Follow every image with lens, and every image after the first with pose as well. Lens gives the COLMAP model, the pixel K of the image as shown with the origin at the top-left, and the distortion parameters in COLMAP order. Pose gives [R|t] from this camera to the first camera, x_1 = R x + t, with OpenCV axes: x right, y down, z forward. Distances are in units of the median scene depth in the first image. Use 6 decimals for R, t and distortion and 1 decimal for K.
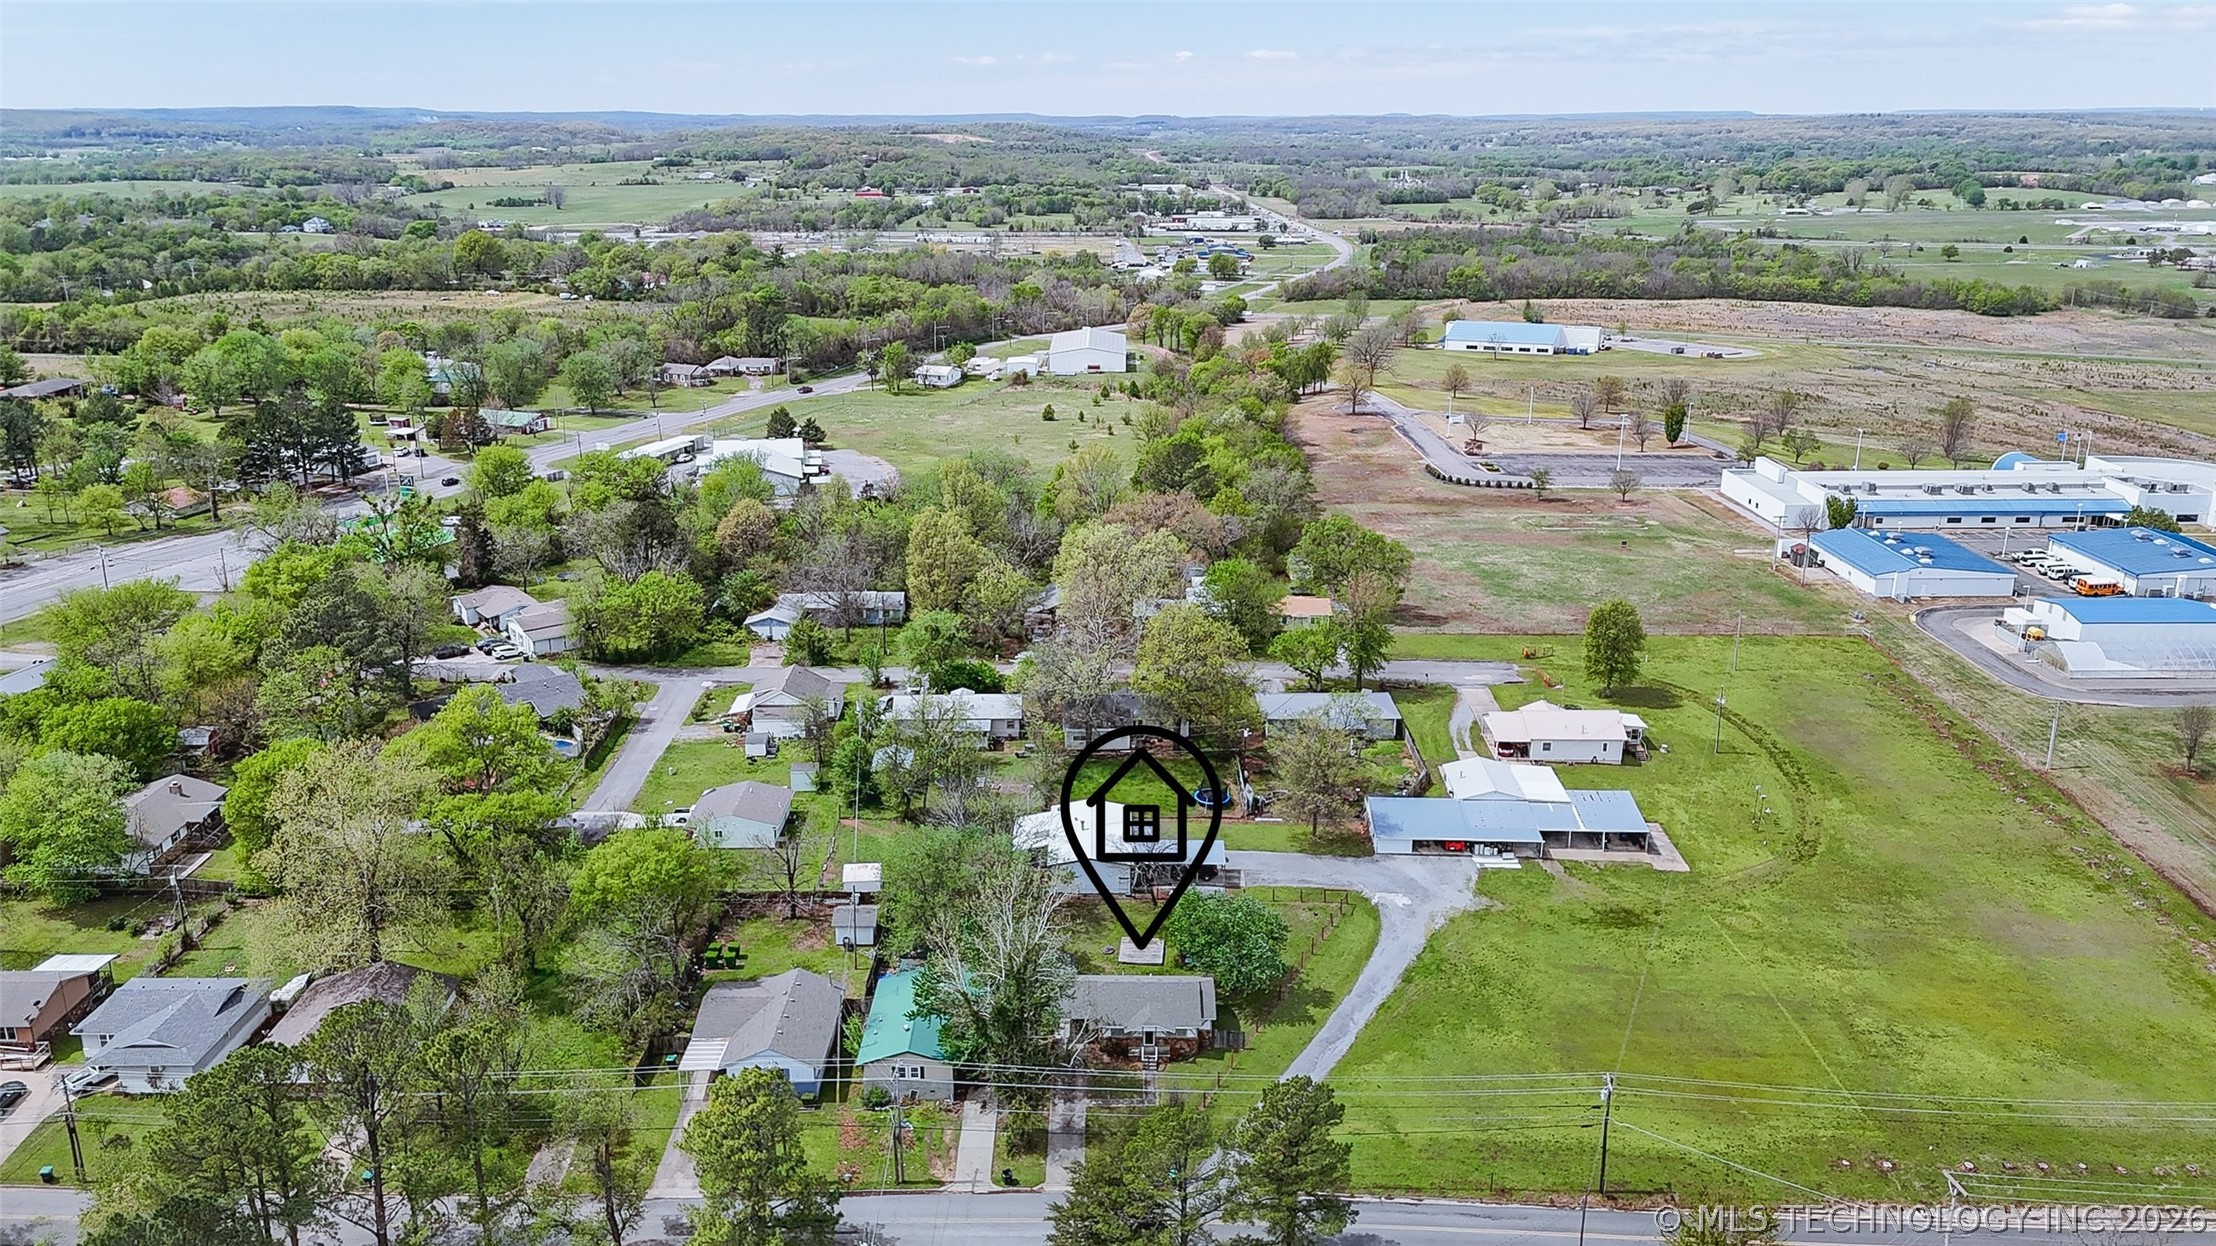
lens RADIAL K [[1638.8, 0, 1098.6], [0, 1638.8, 623.7], [0, 0, 1]] dist [0.079998, -0.084905]
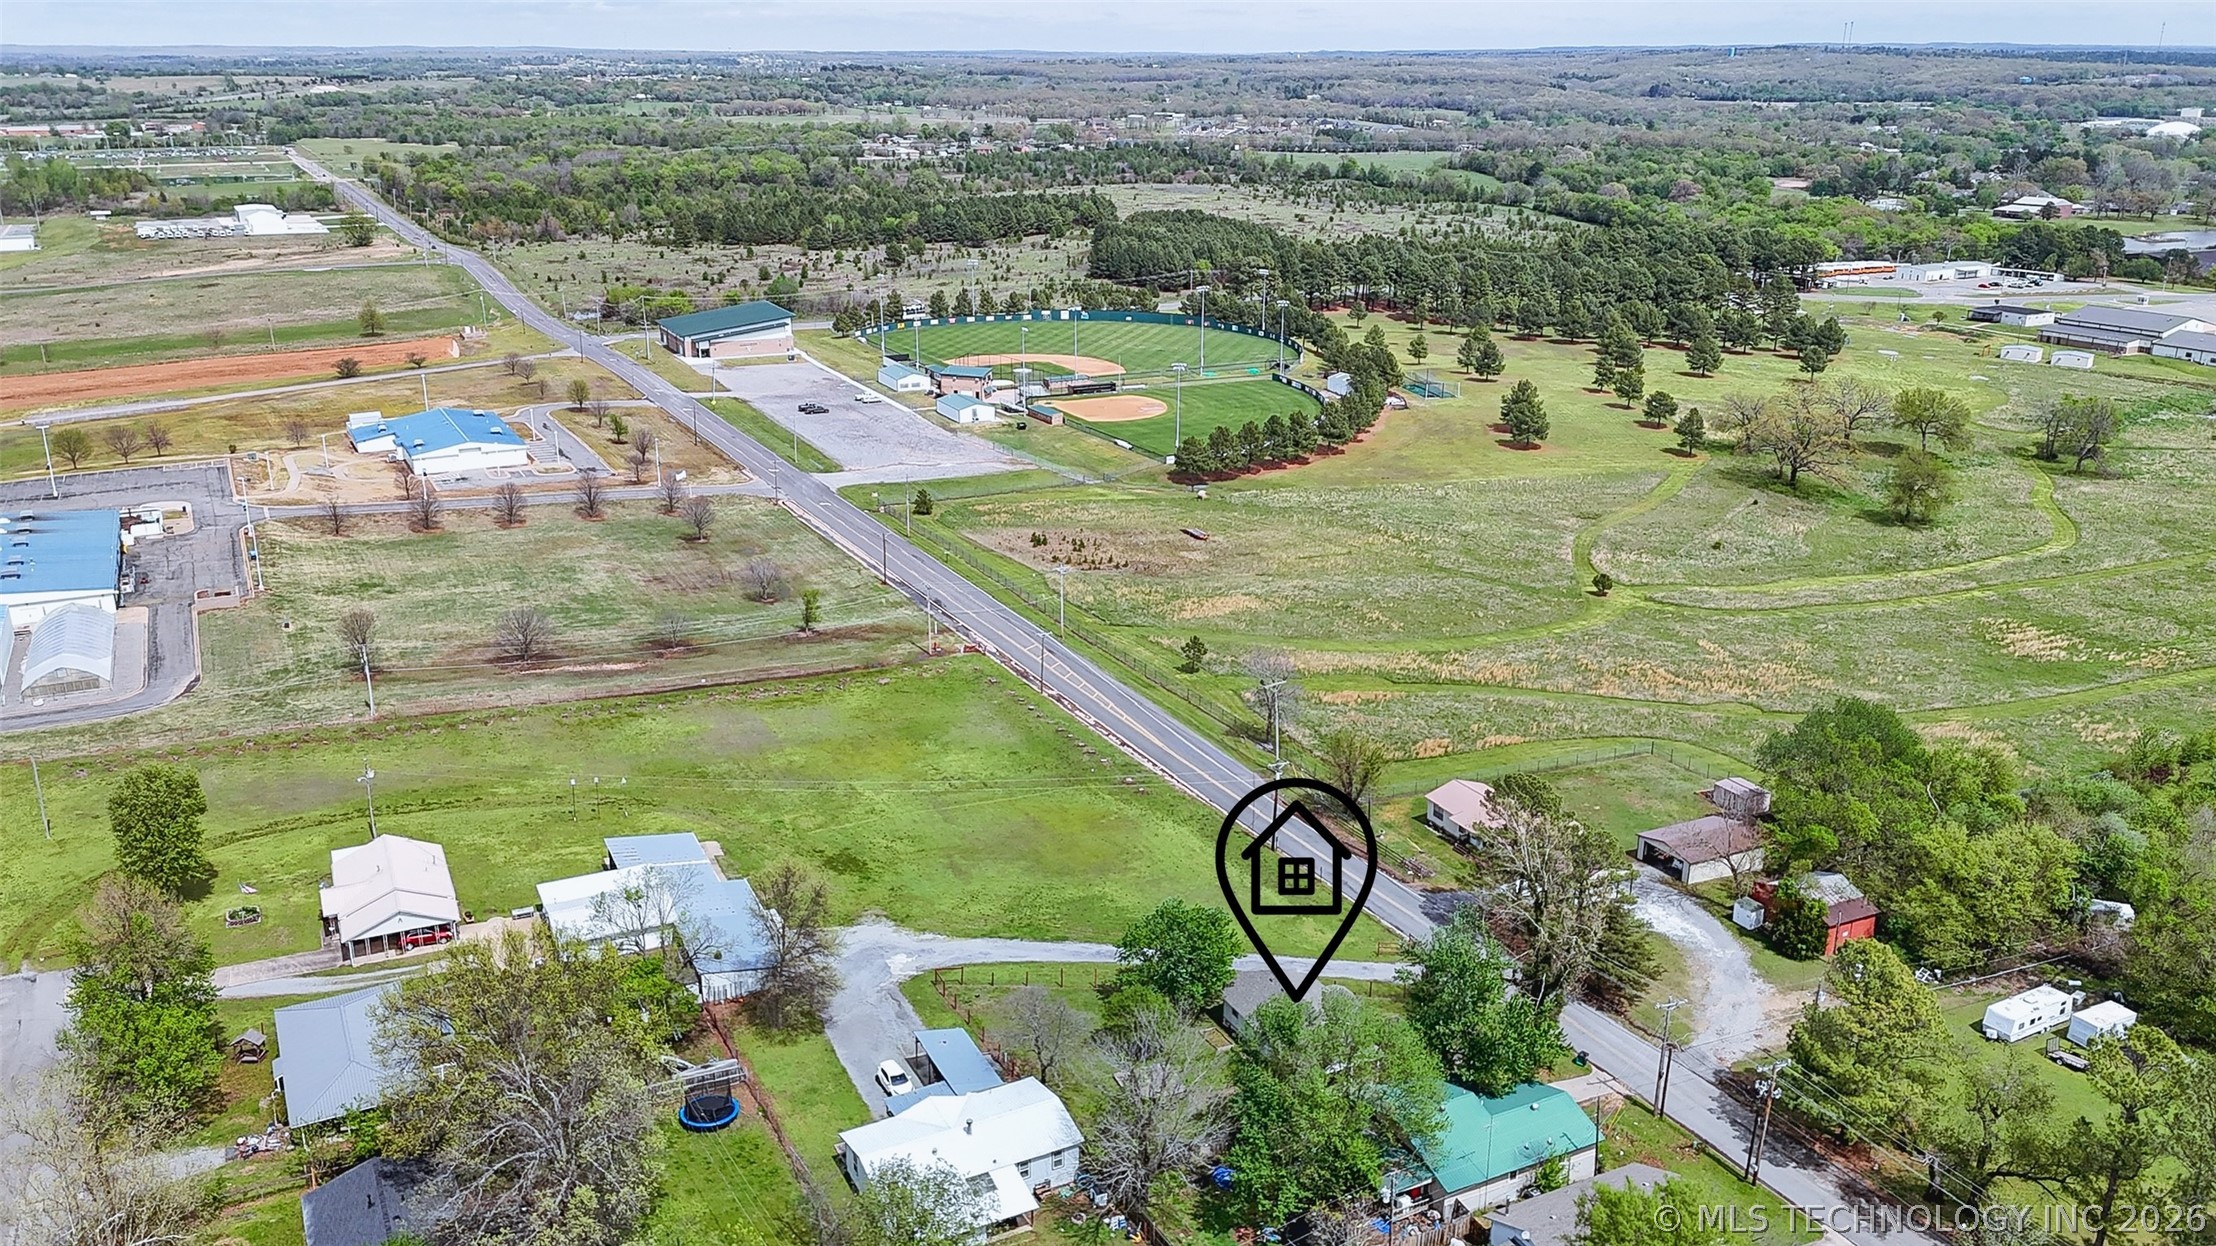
lens RADIAL K [[1696.8, 0, 1110.8], [0, 1696.8, 633.2], [0, 0, 1]] dist [0.069277, -0.075544]
pose [[-0.453697, -0.286413, 0.843876, -0.374228], [0.262886, 0.861791, 0.433830, -0.221588], [-0.851499, 0.418670, -0.315698, 0.726602]]
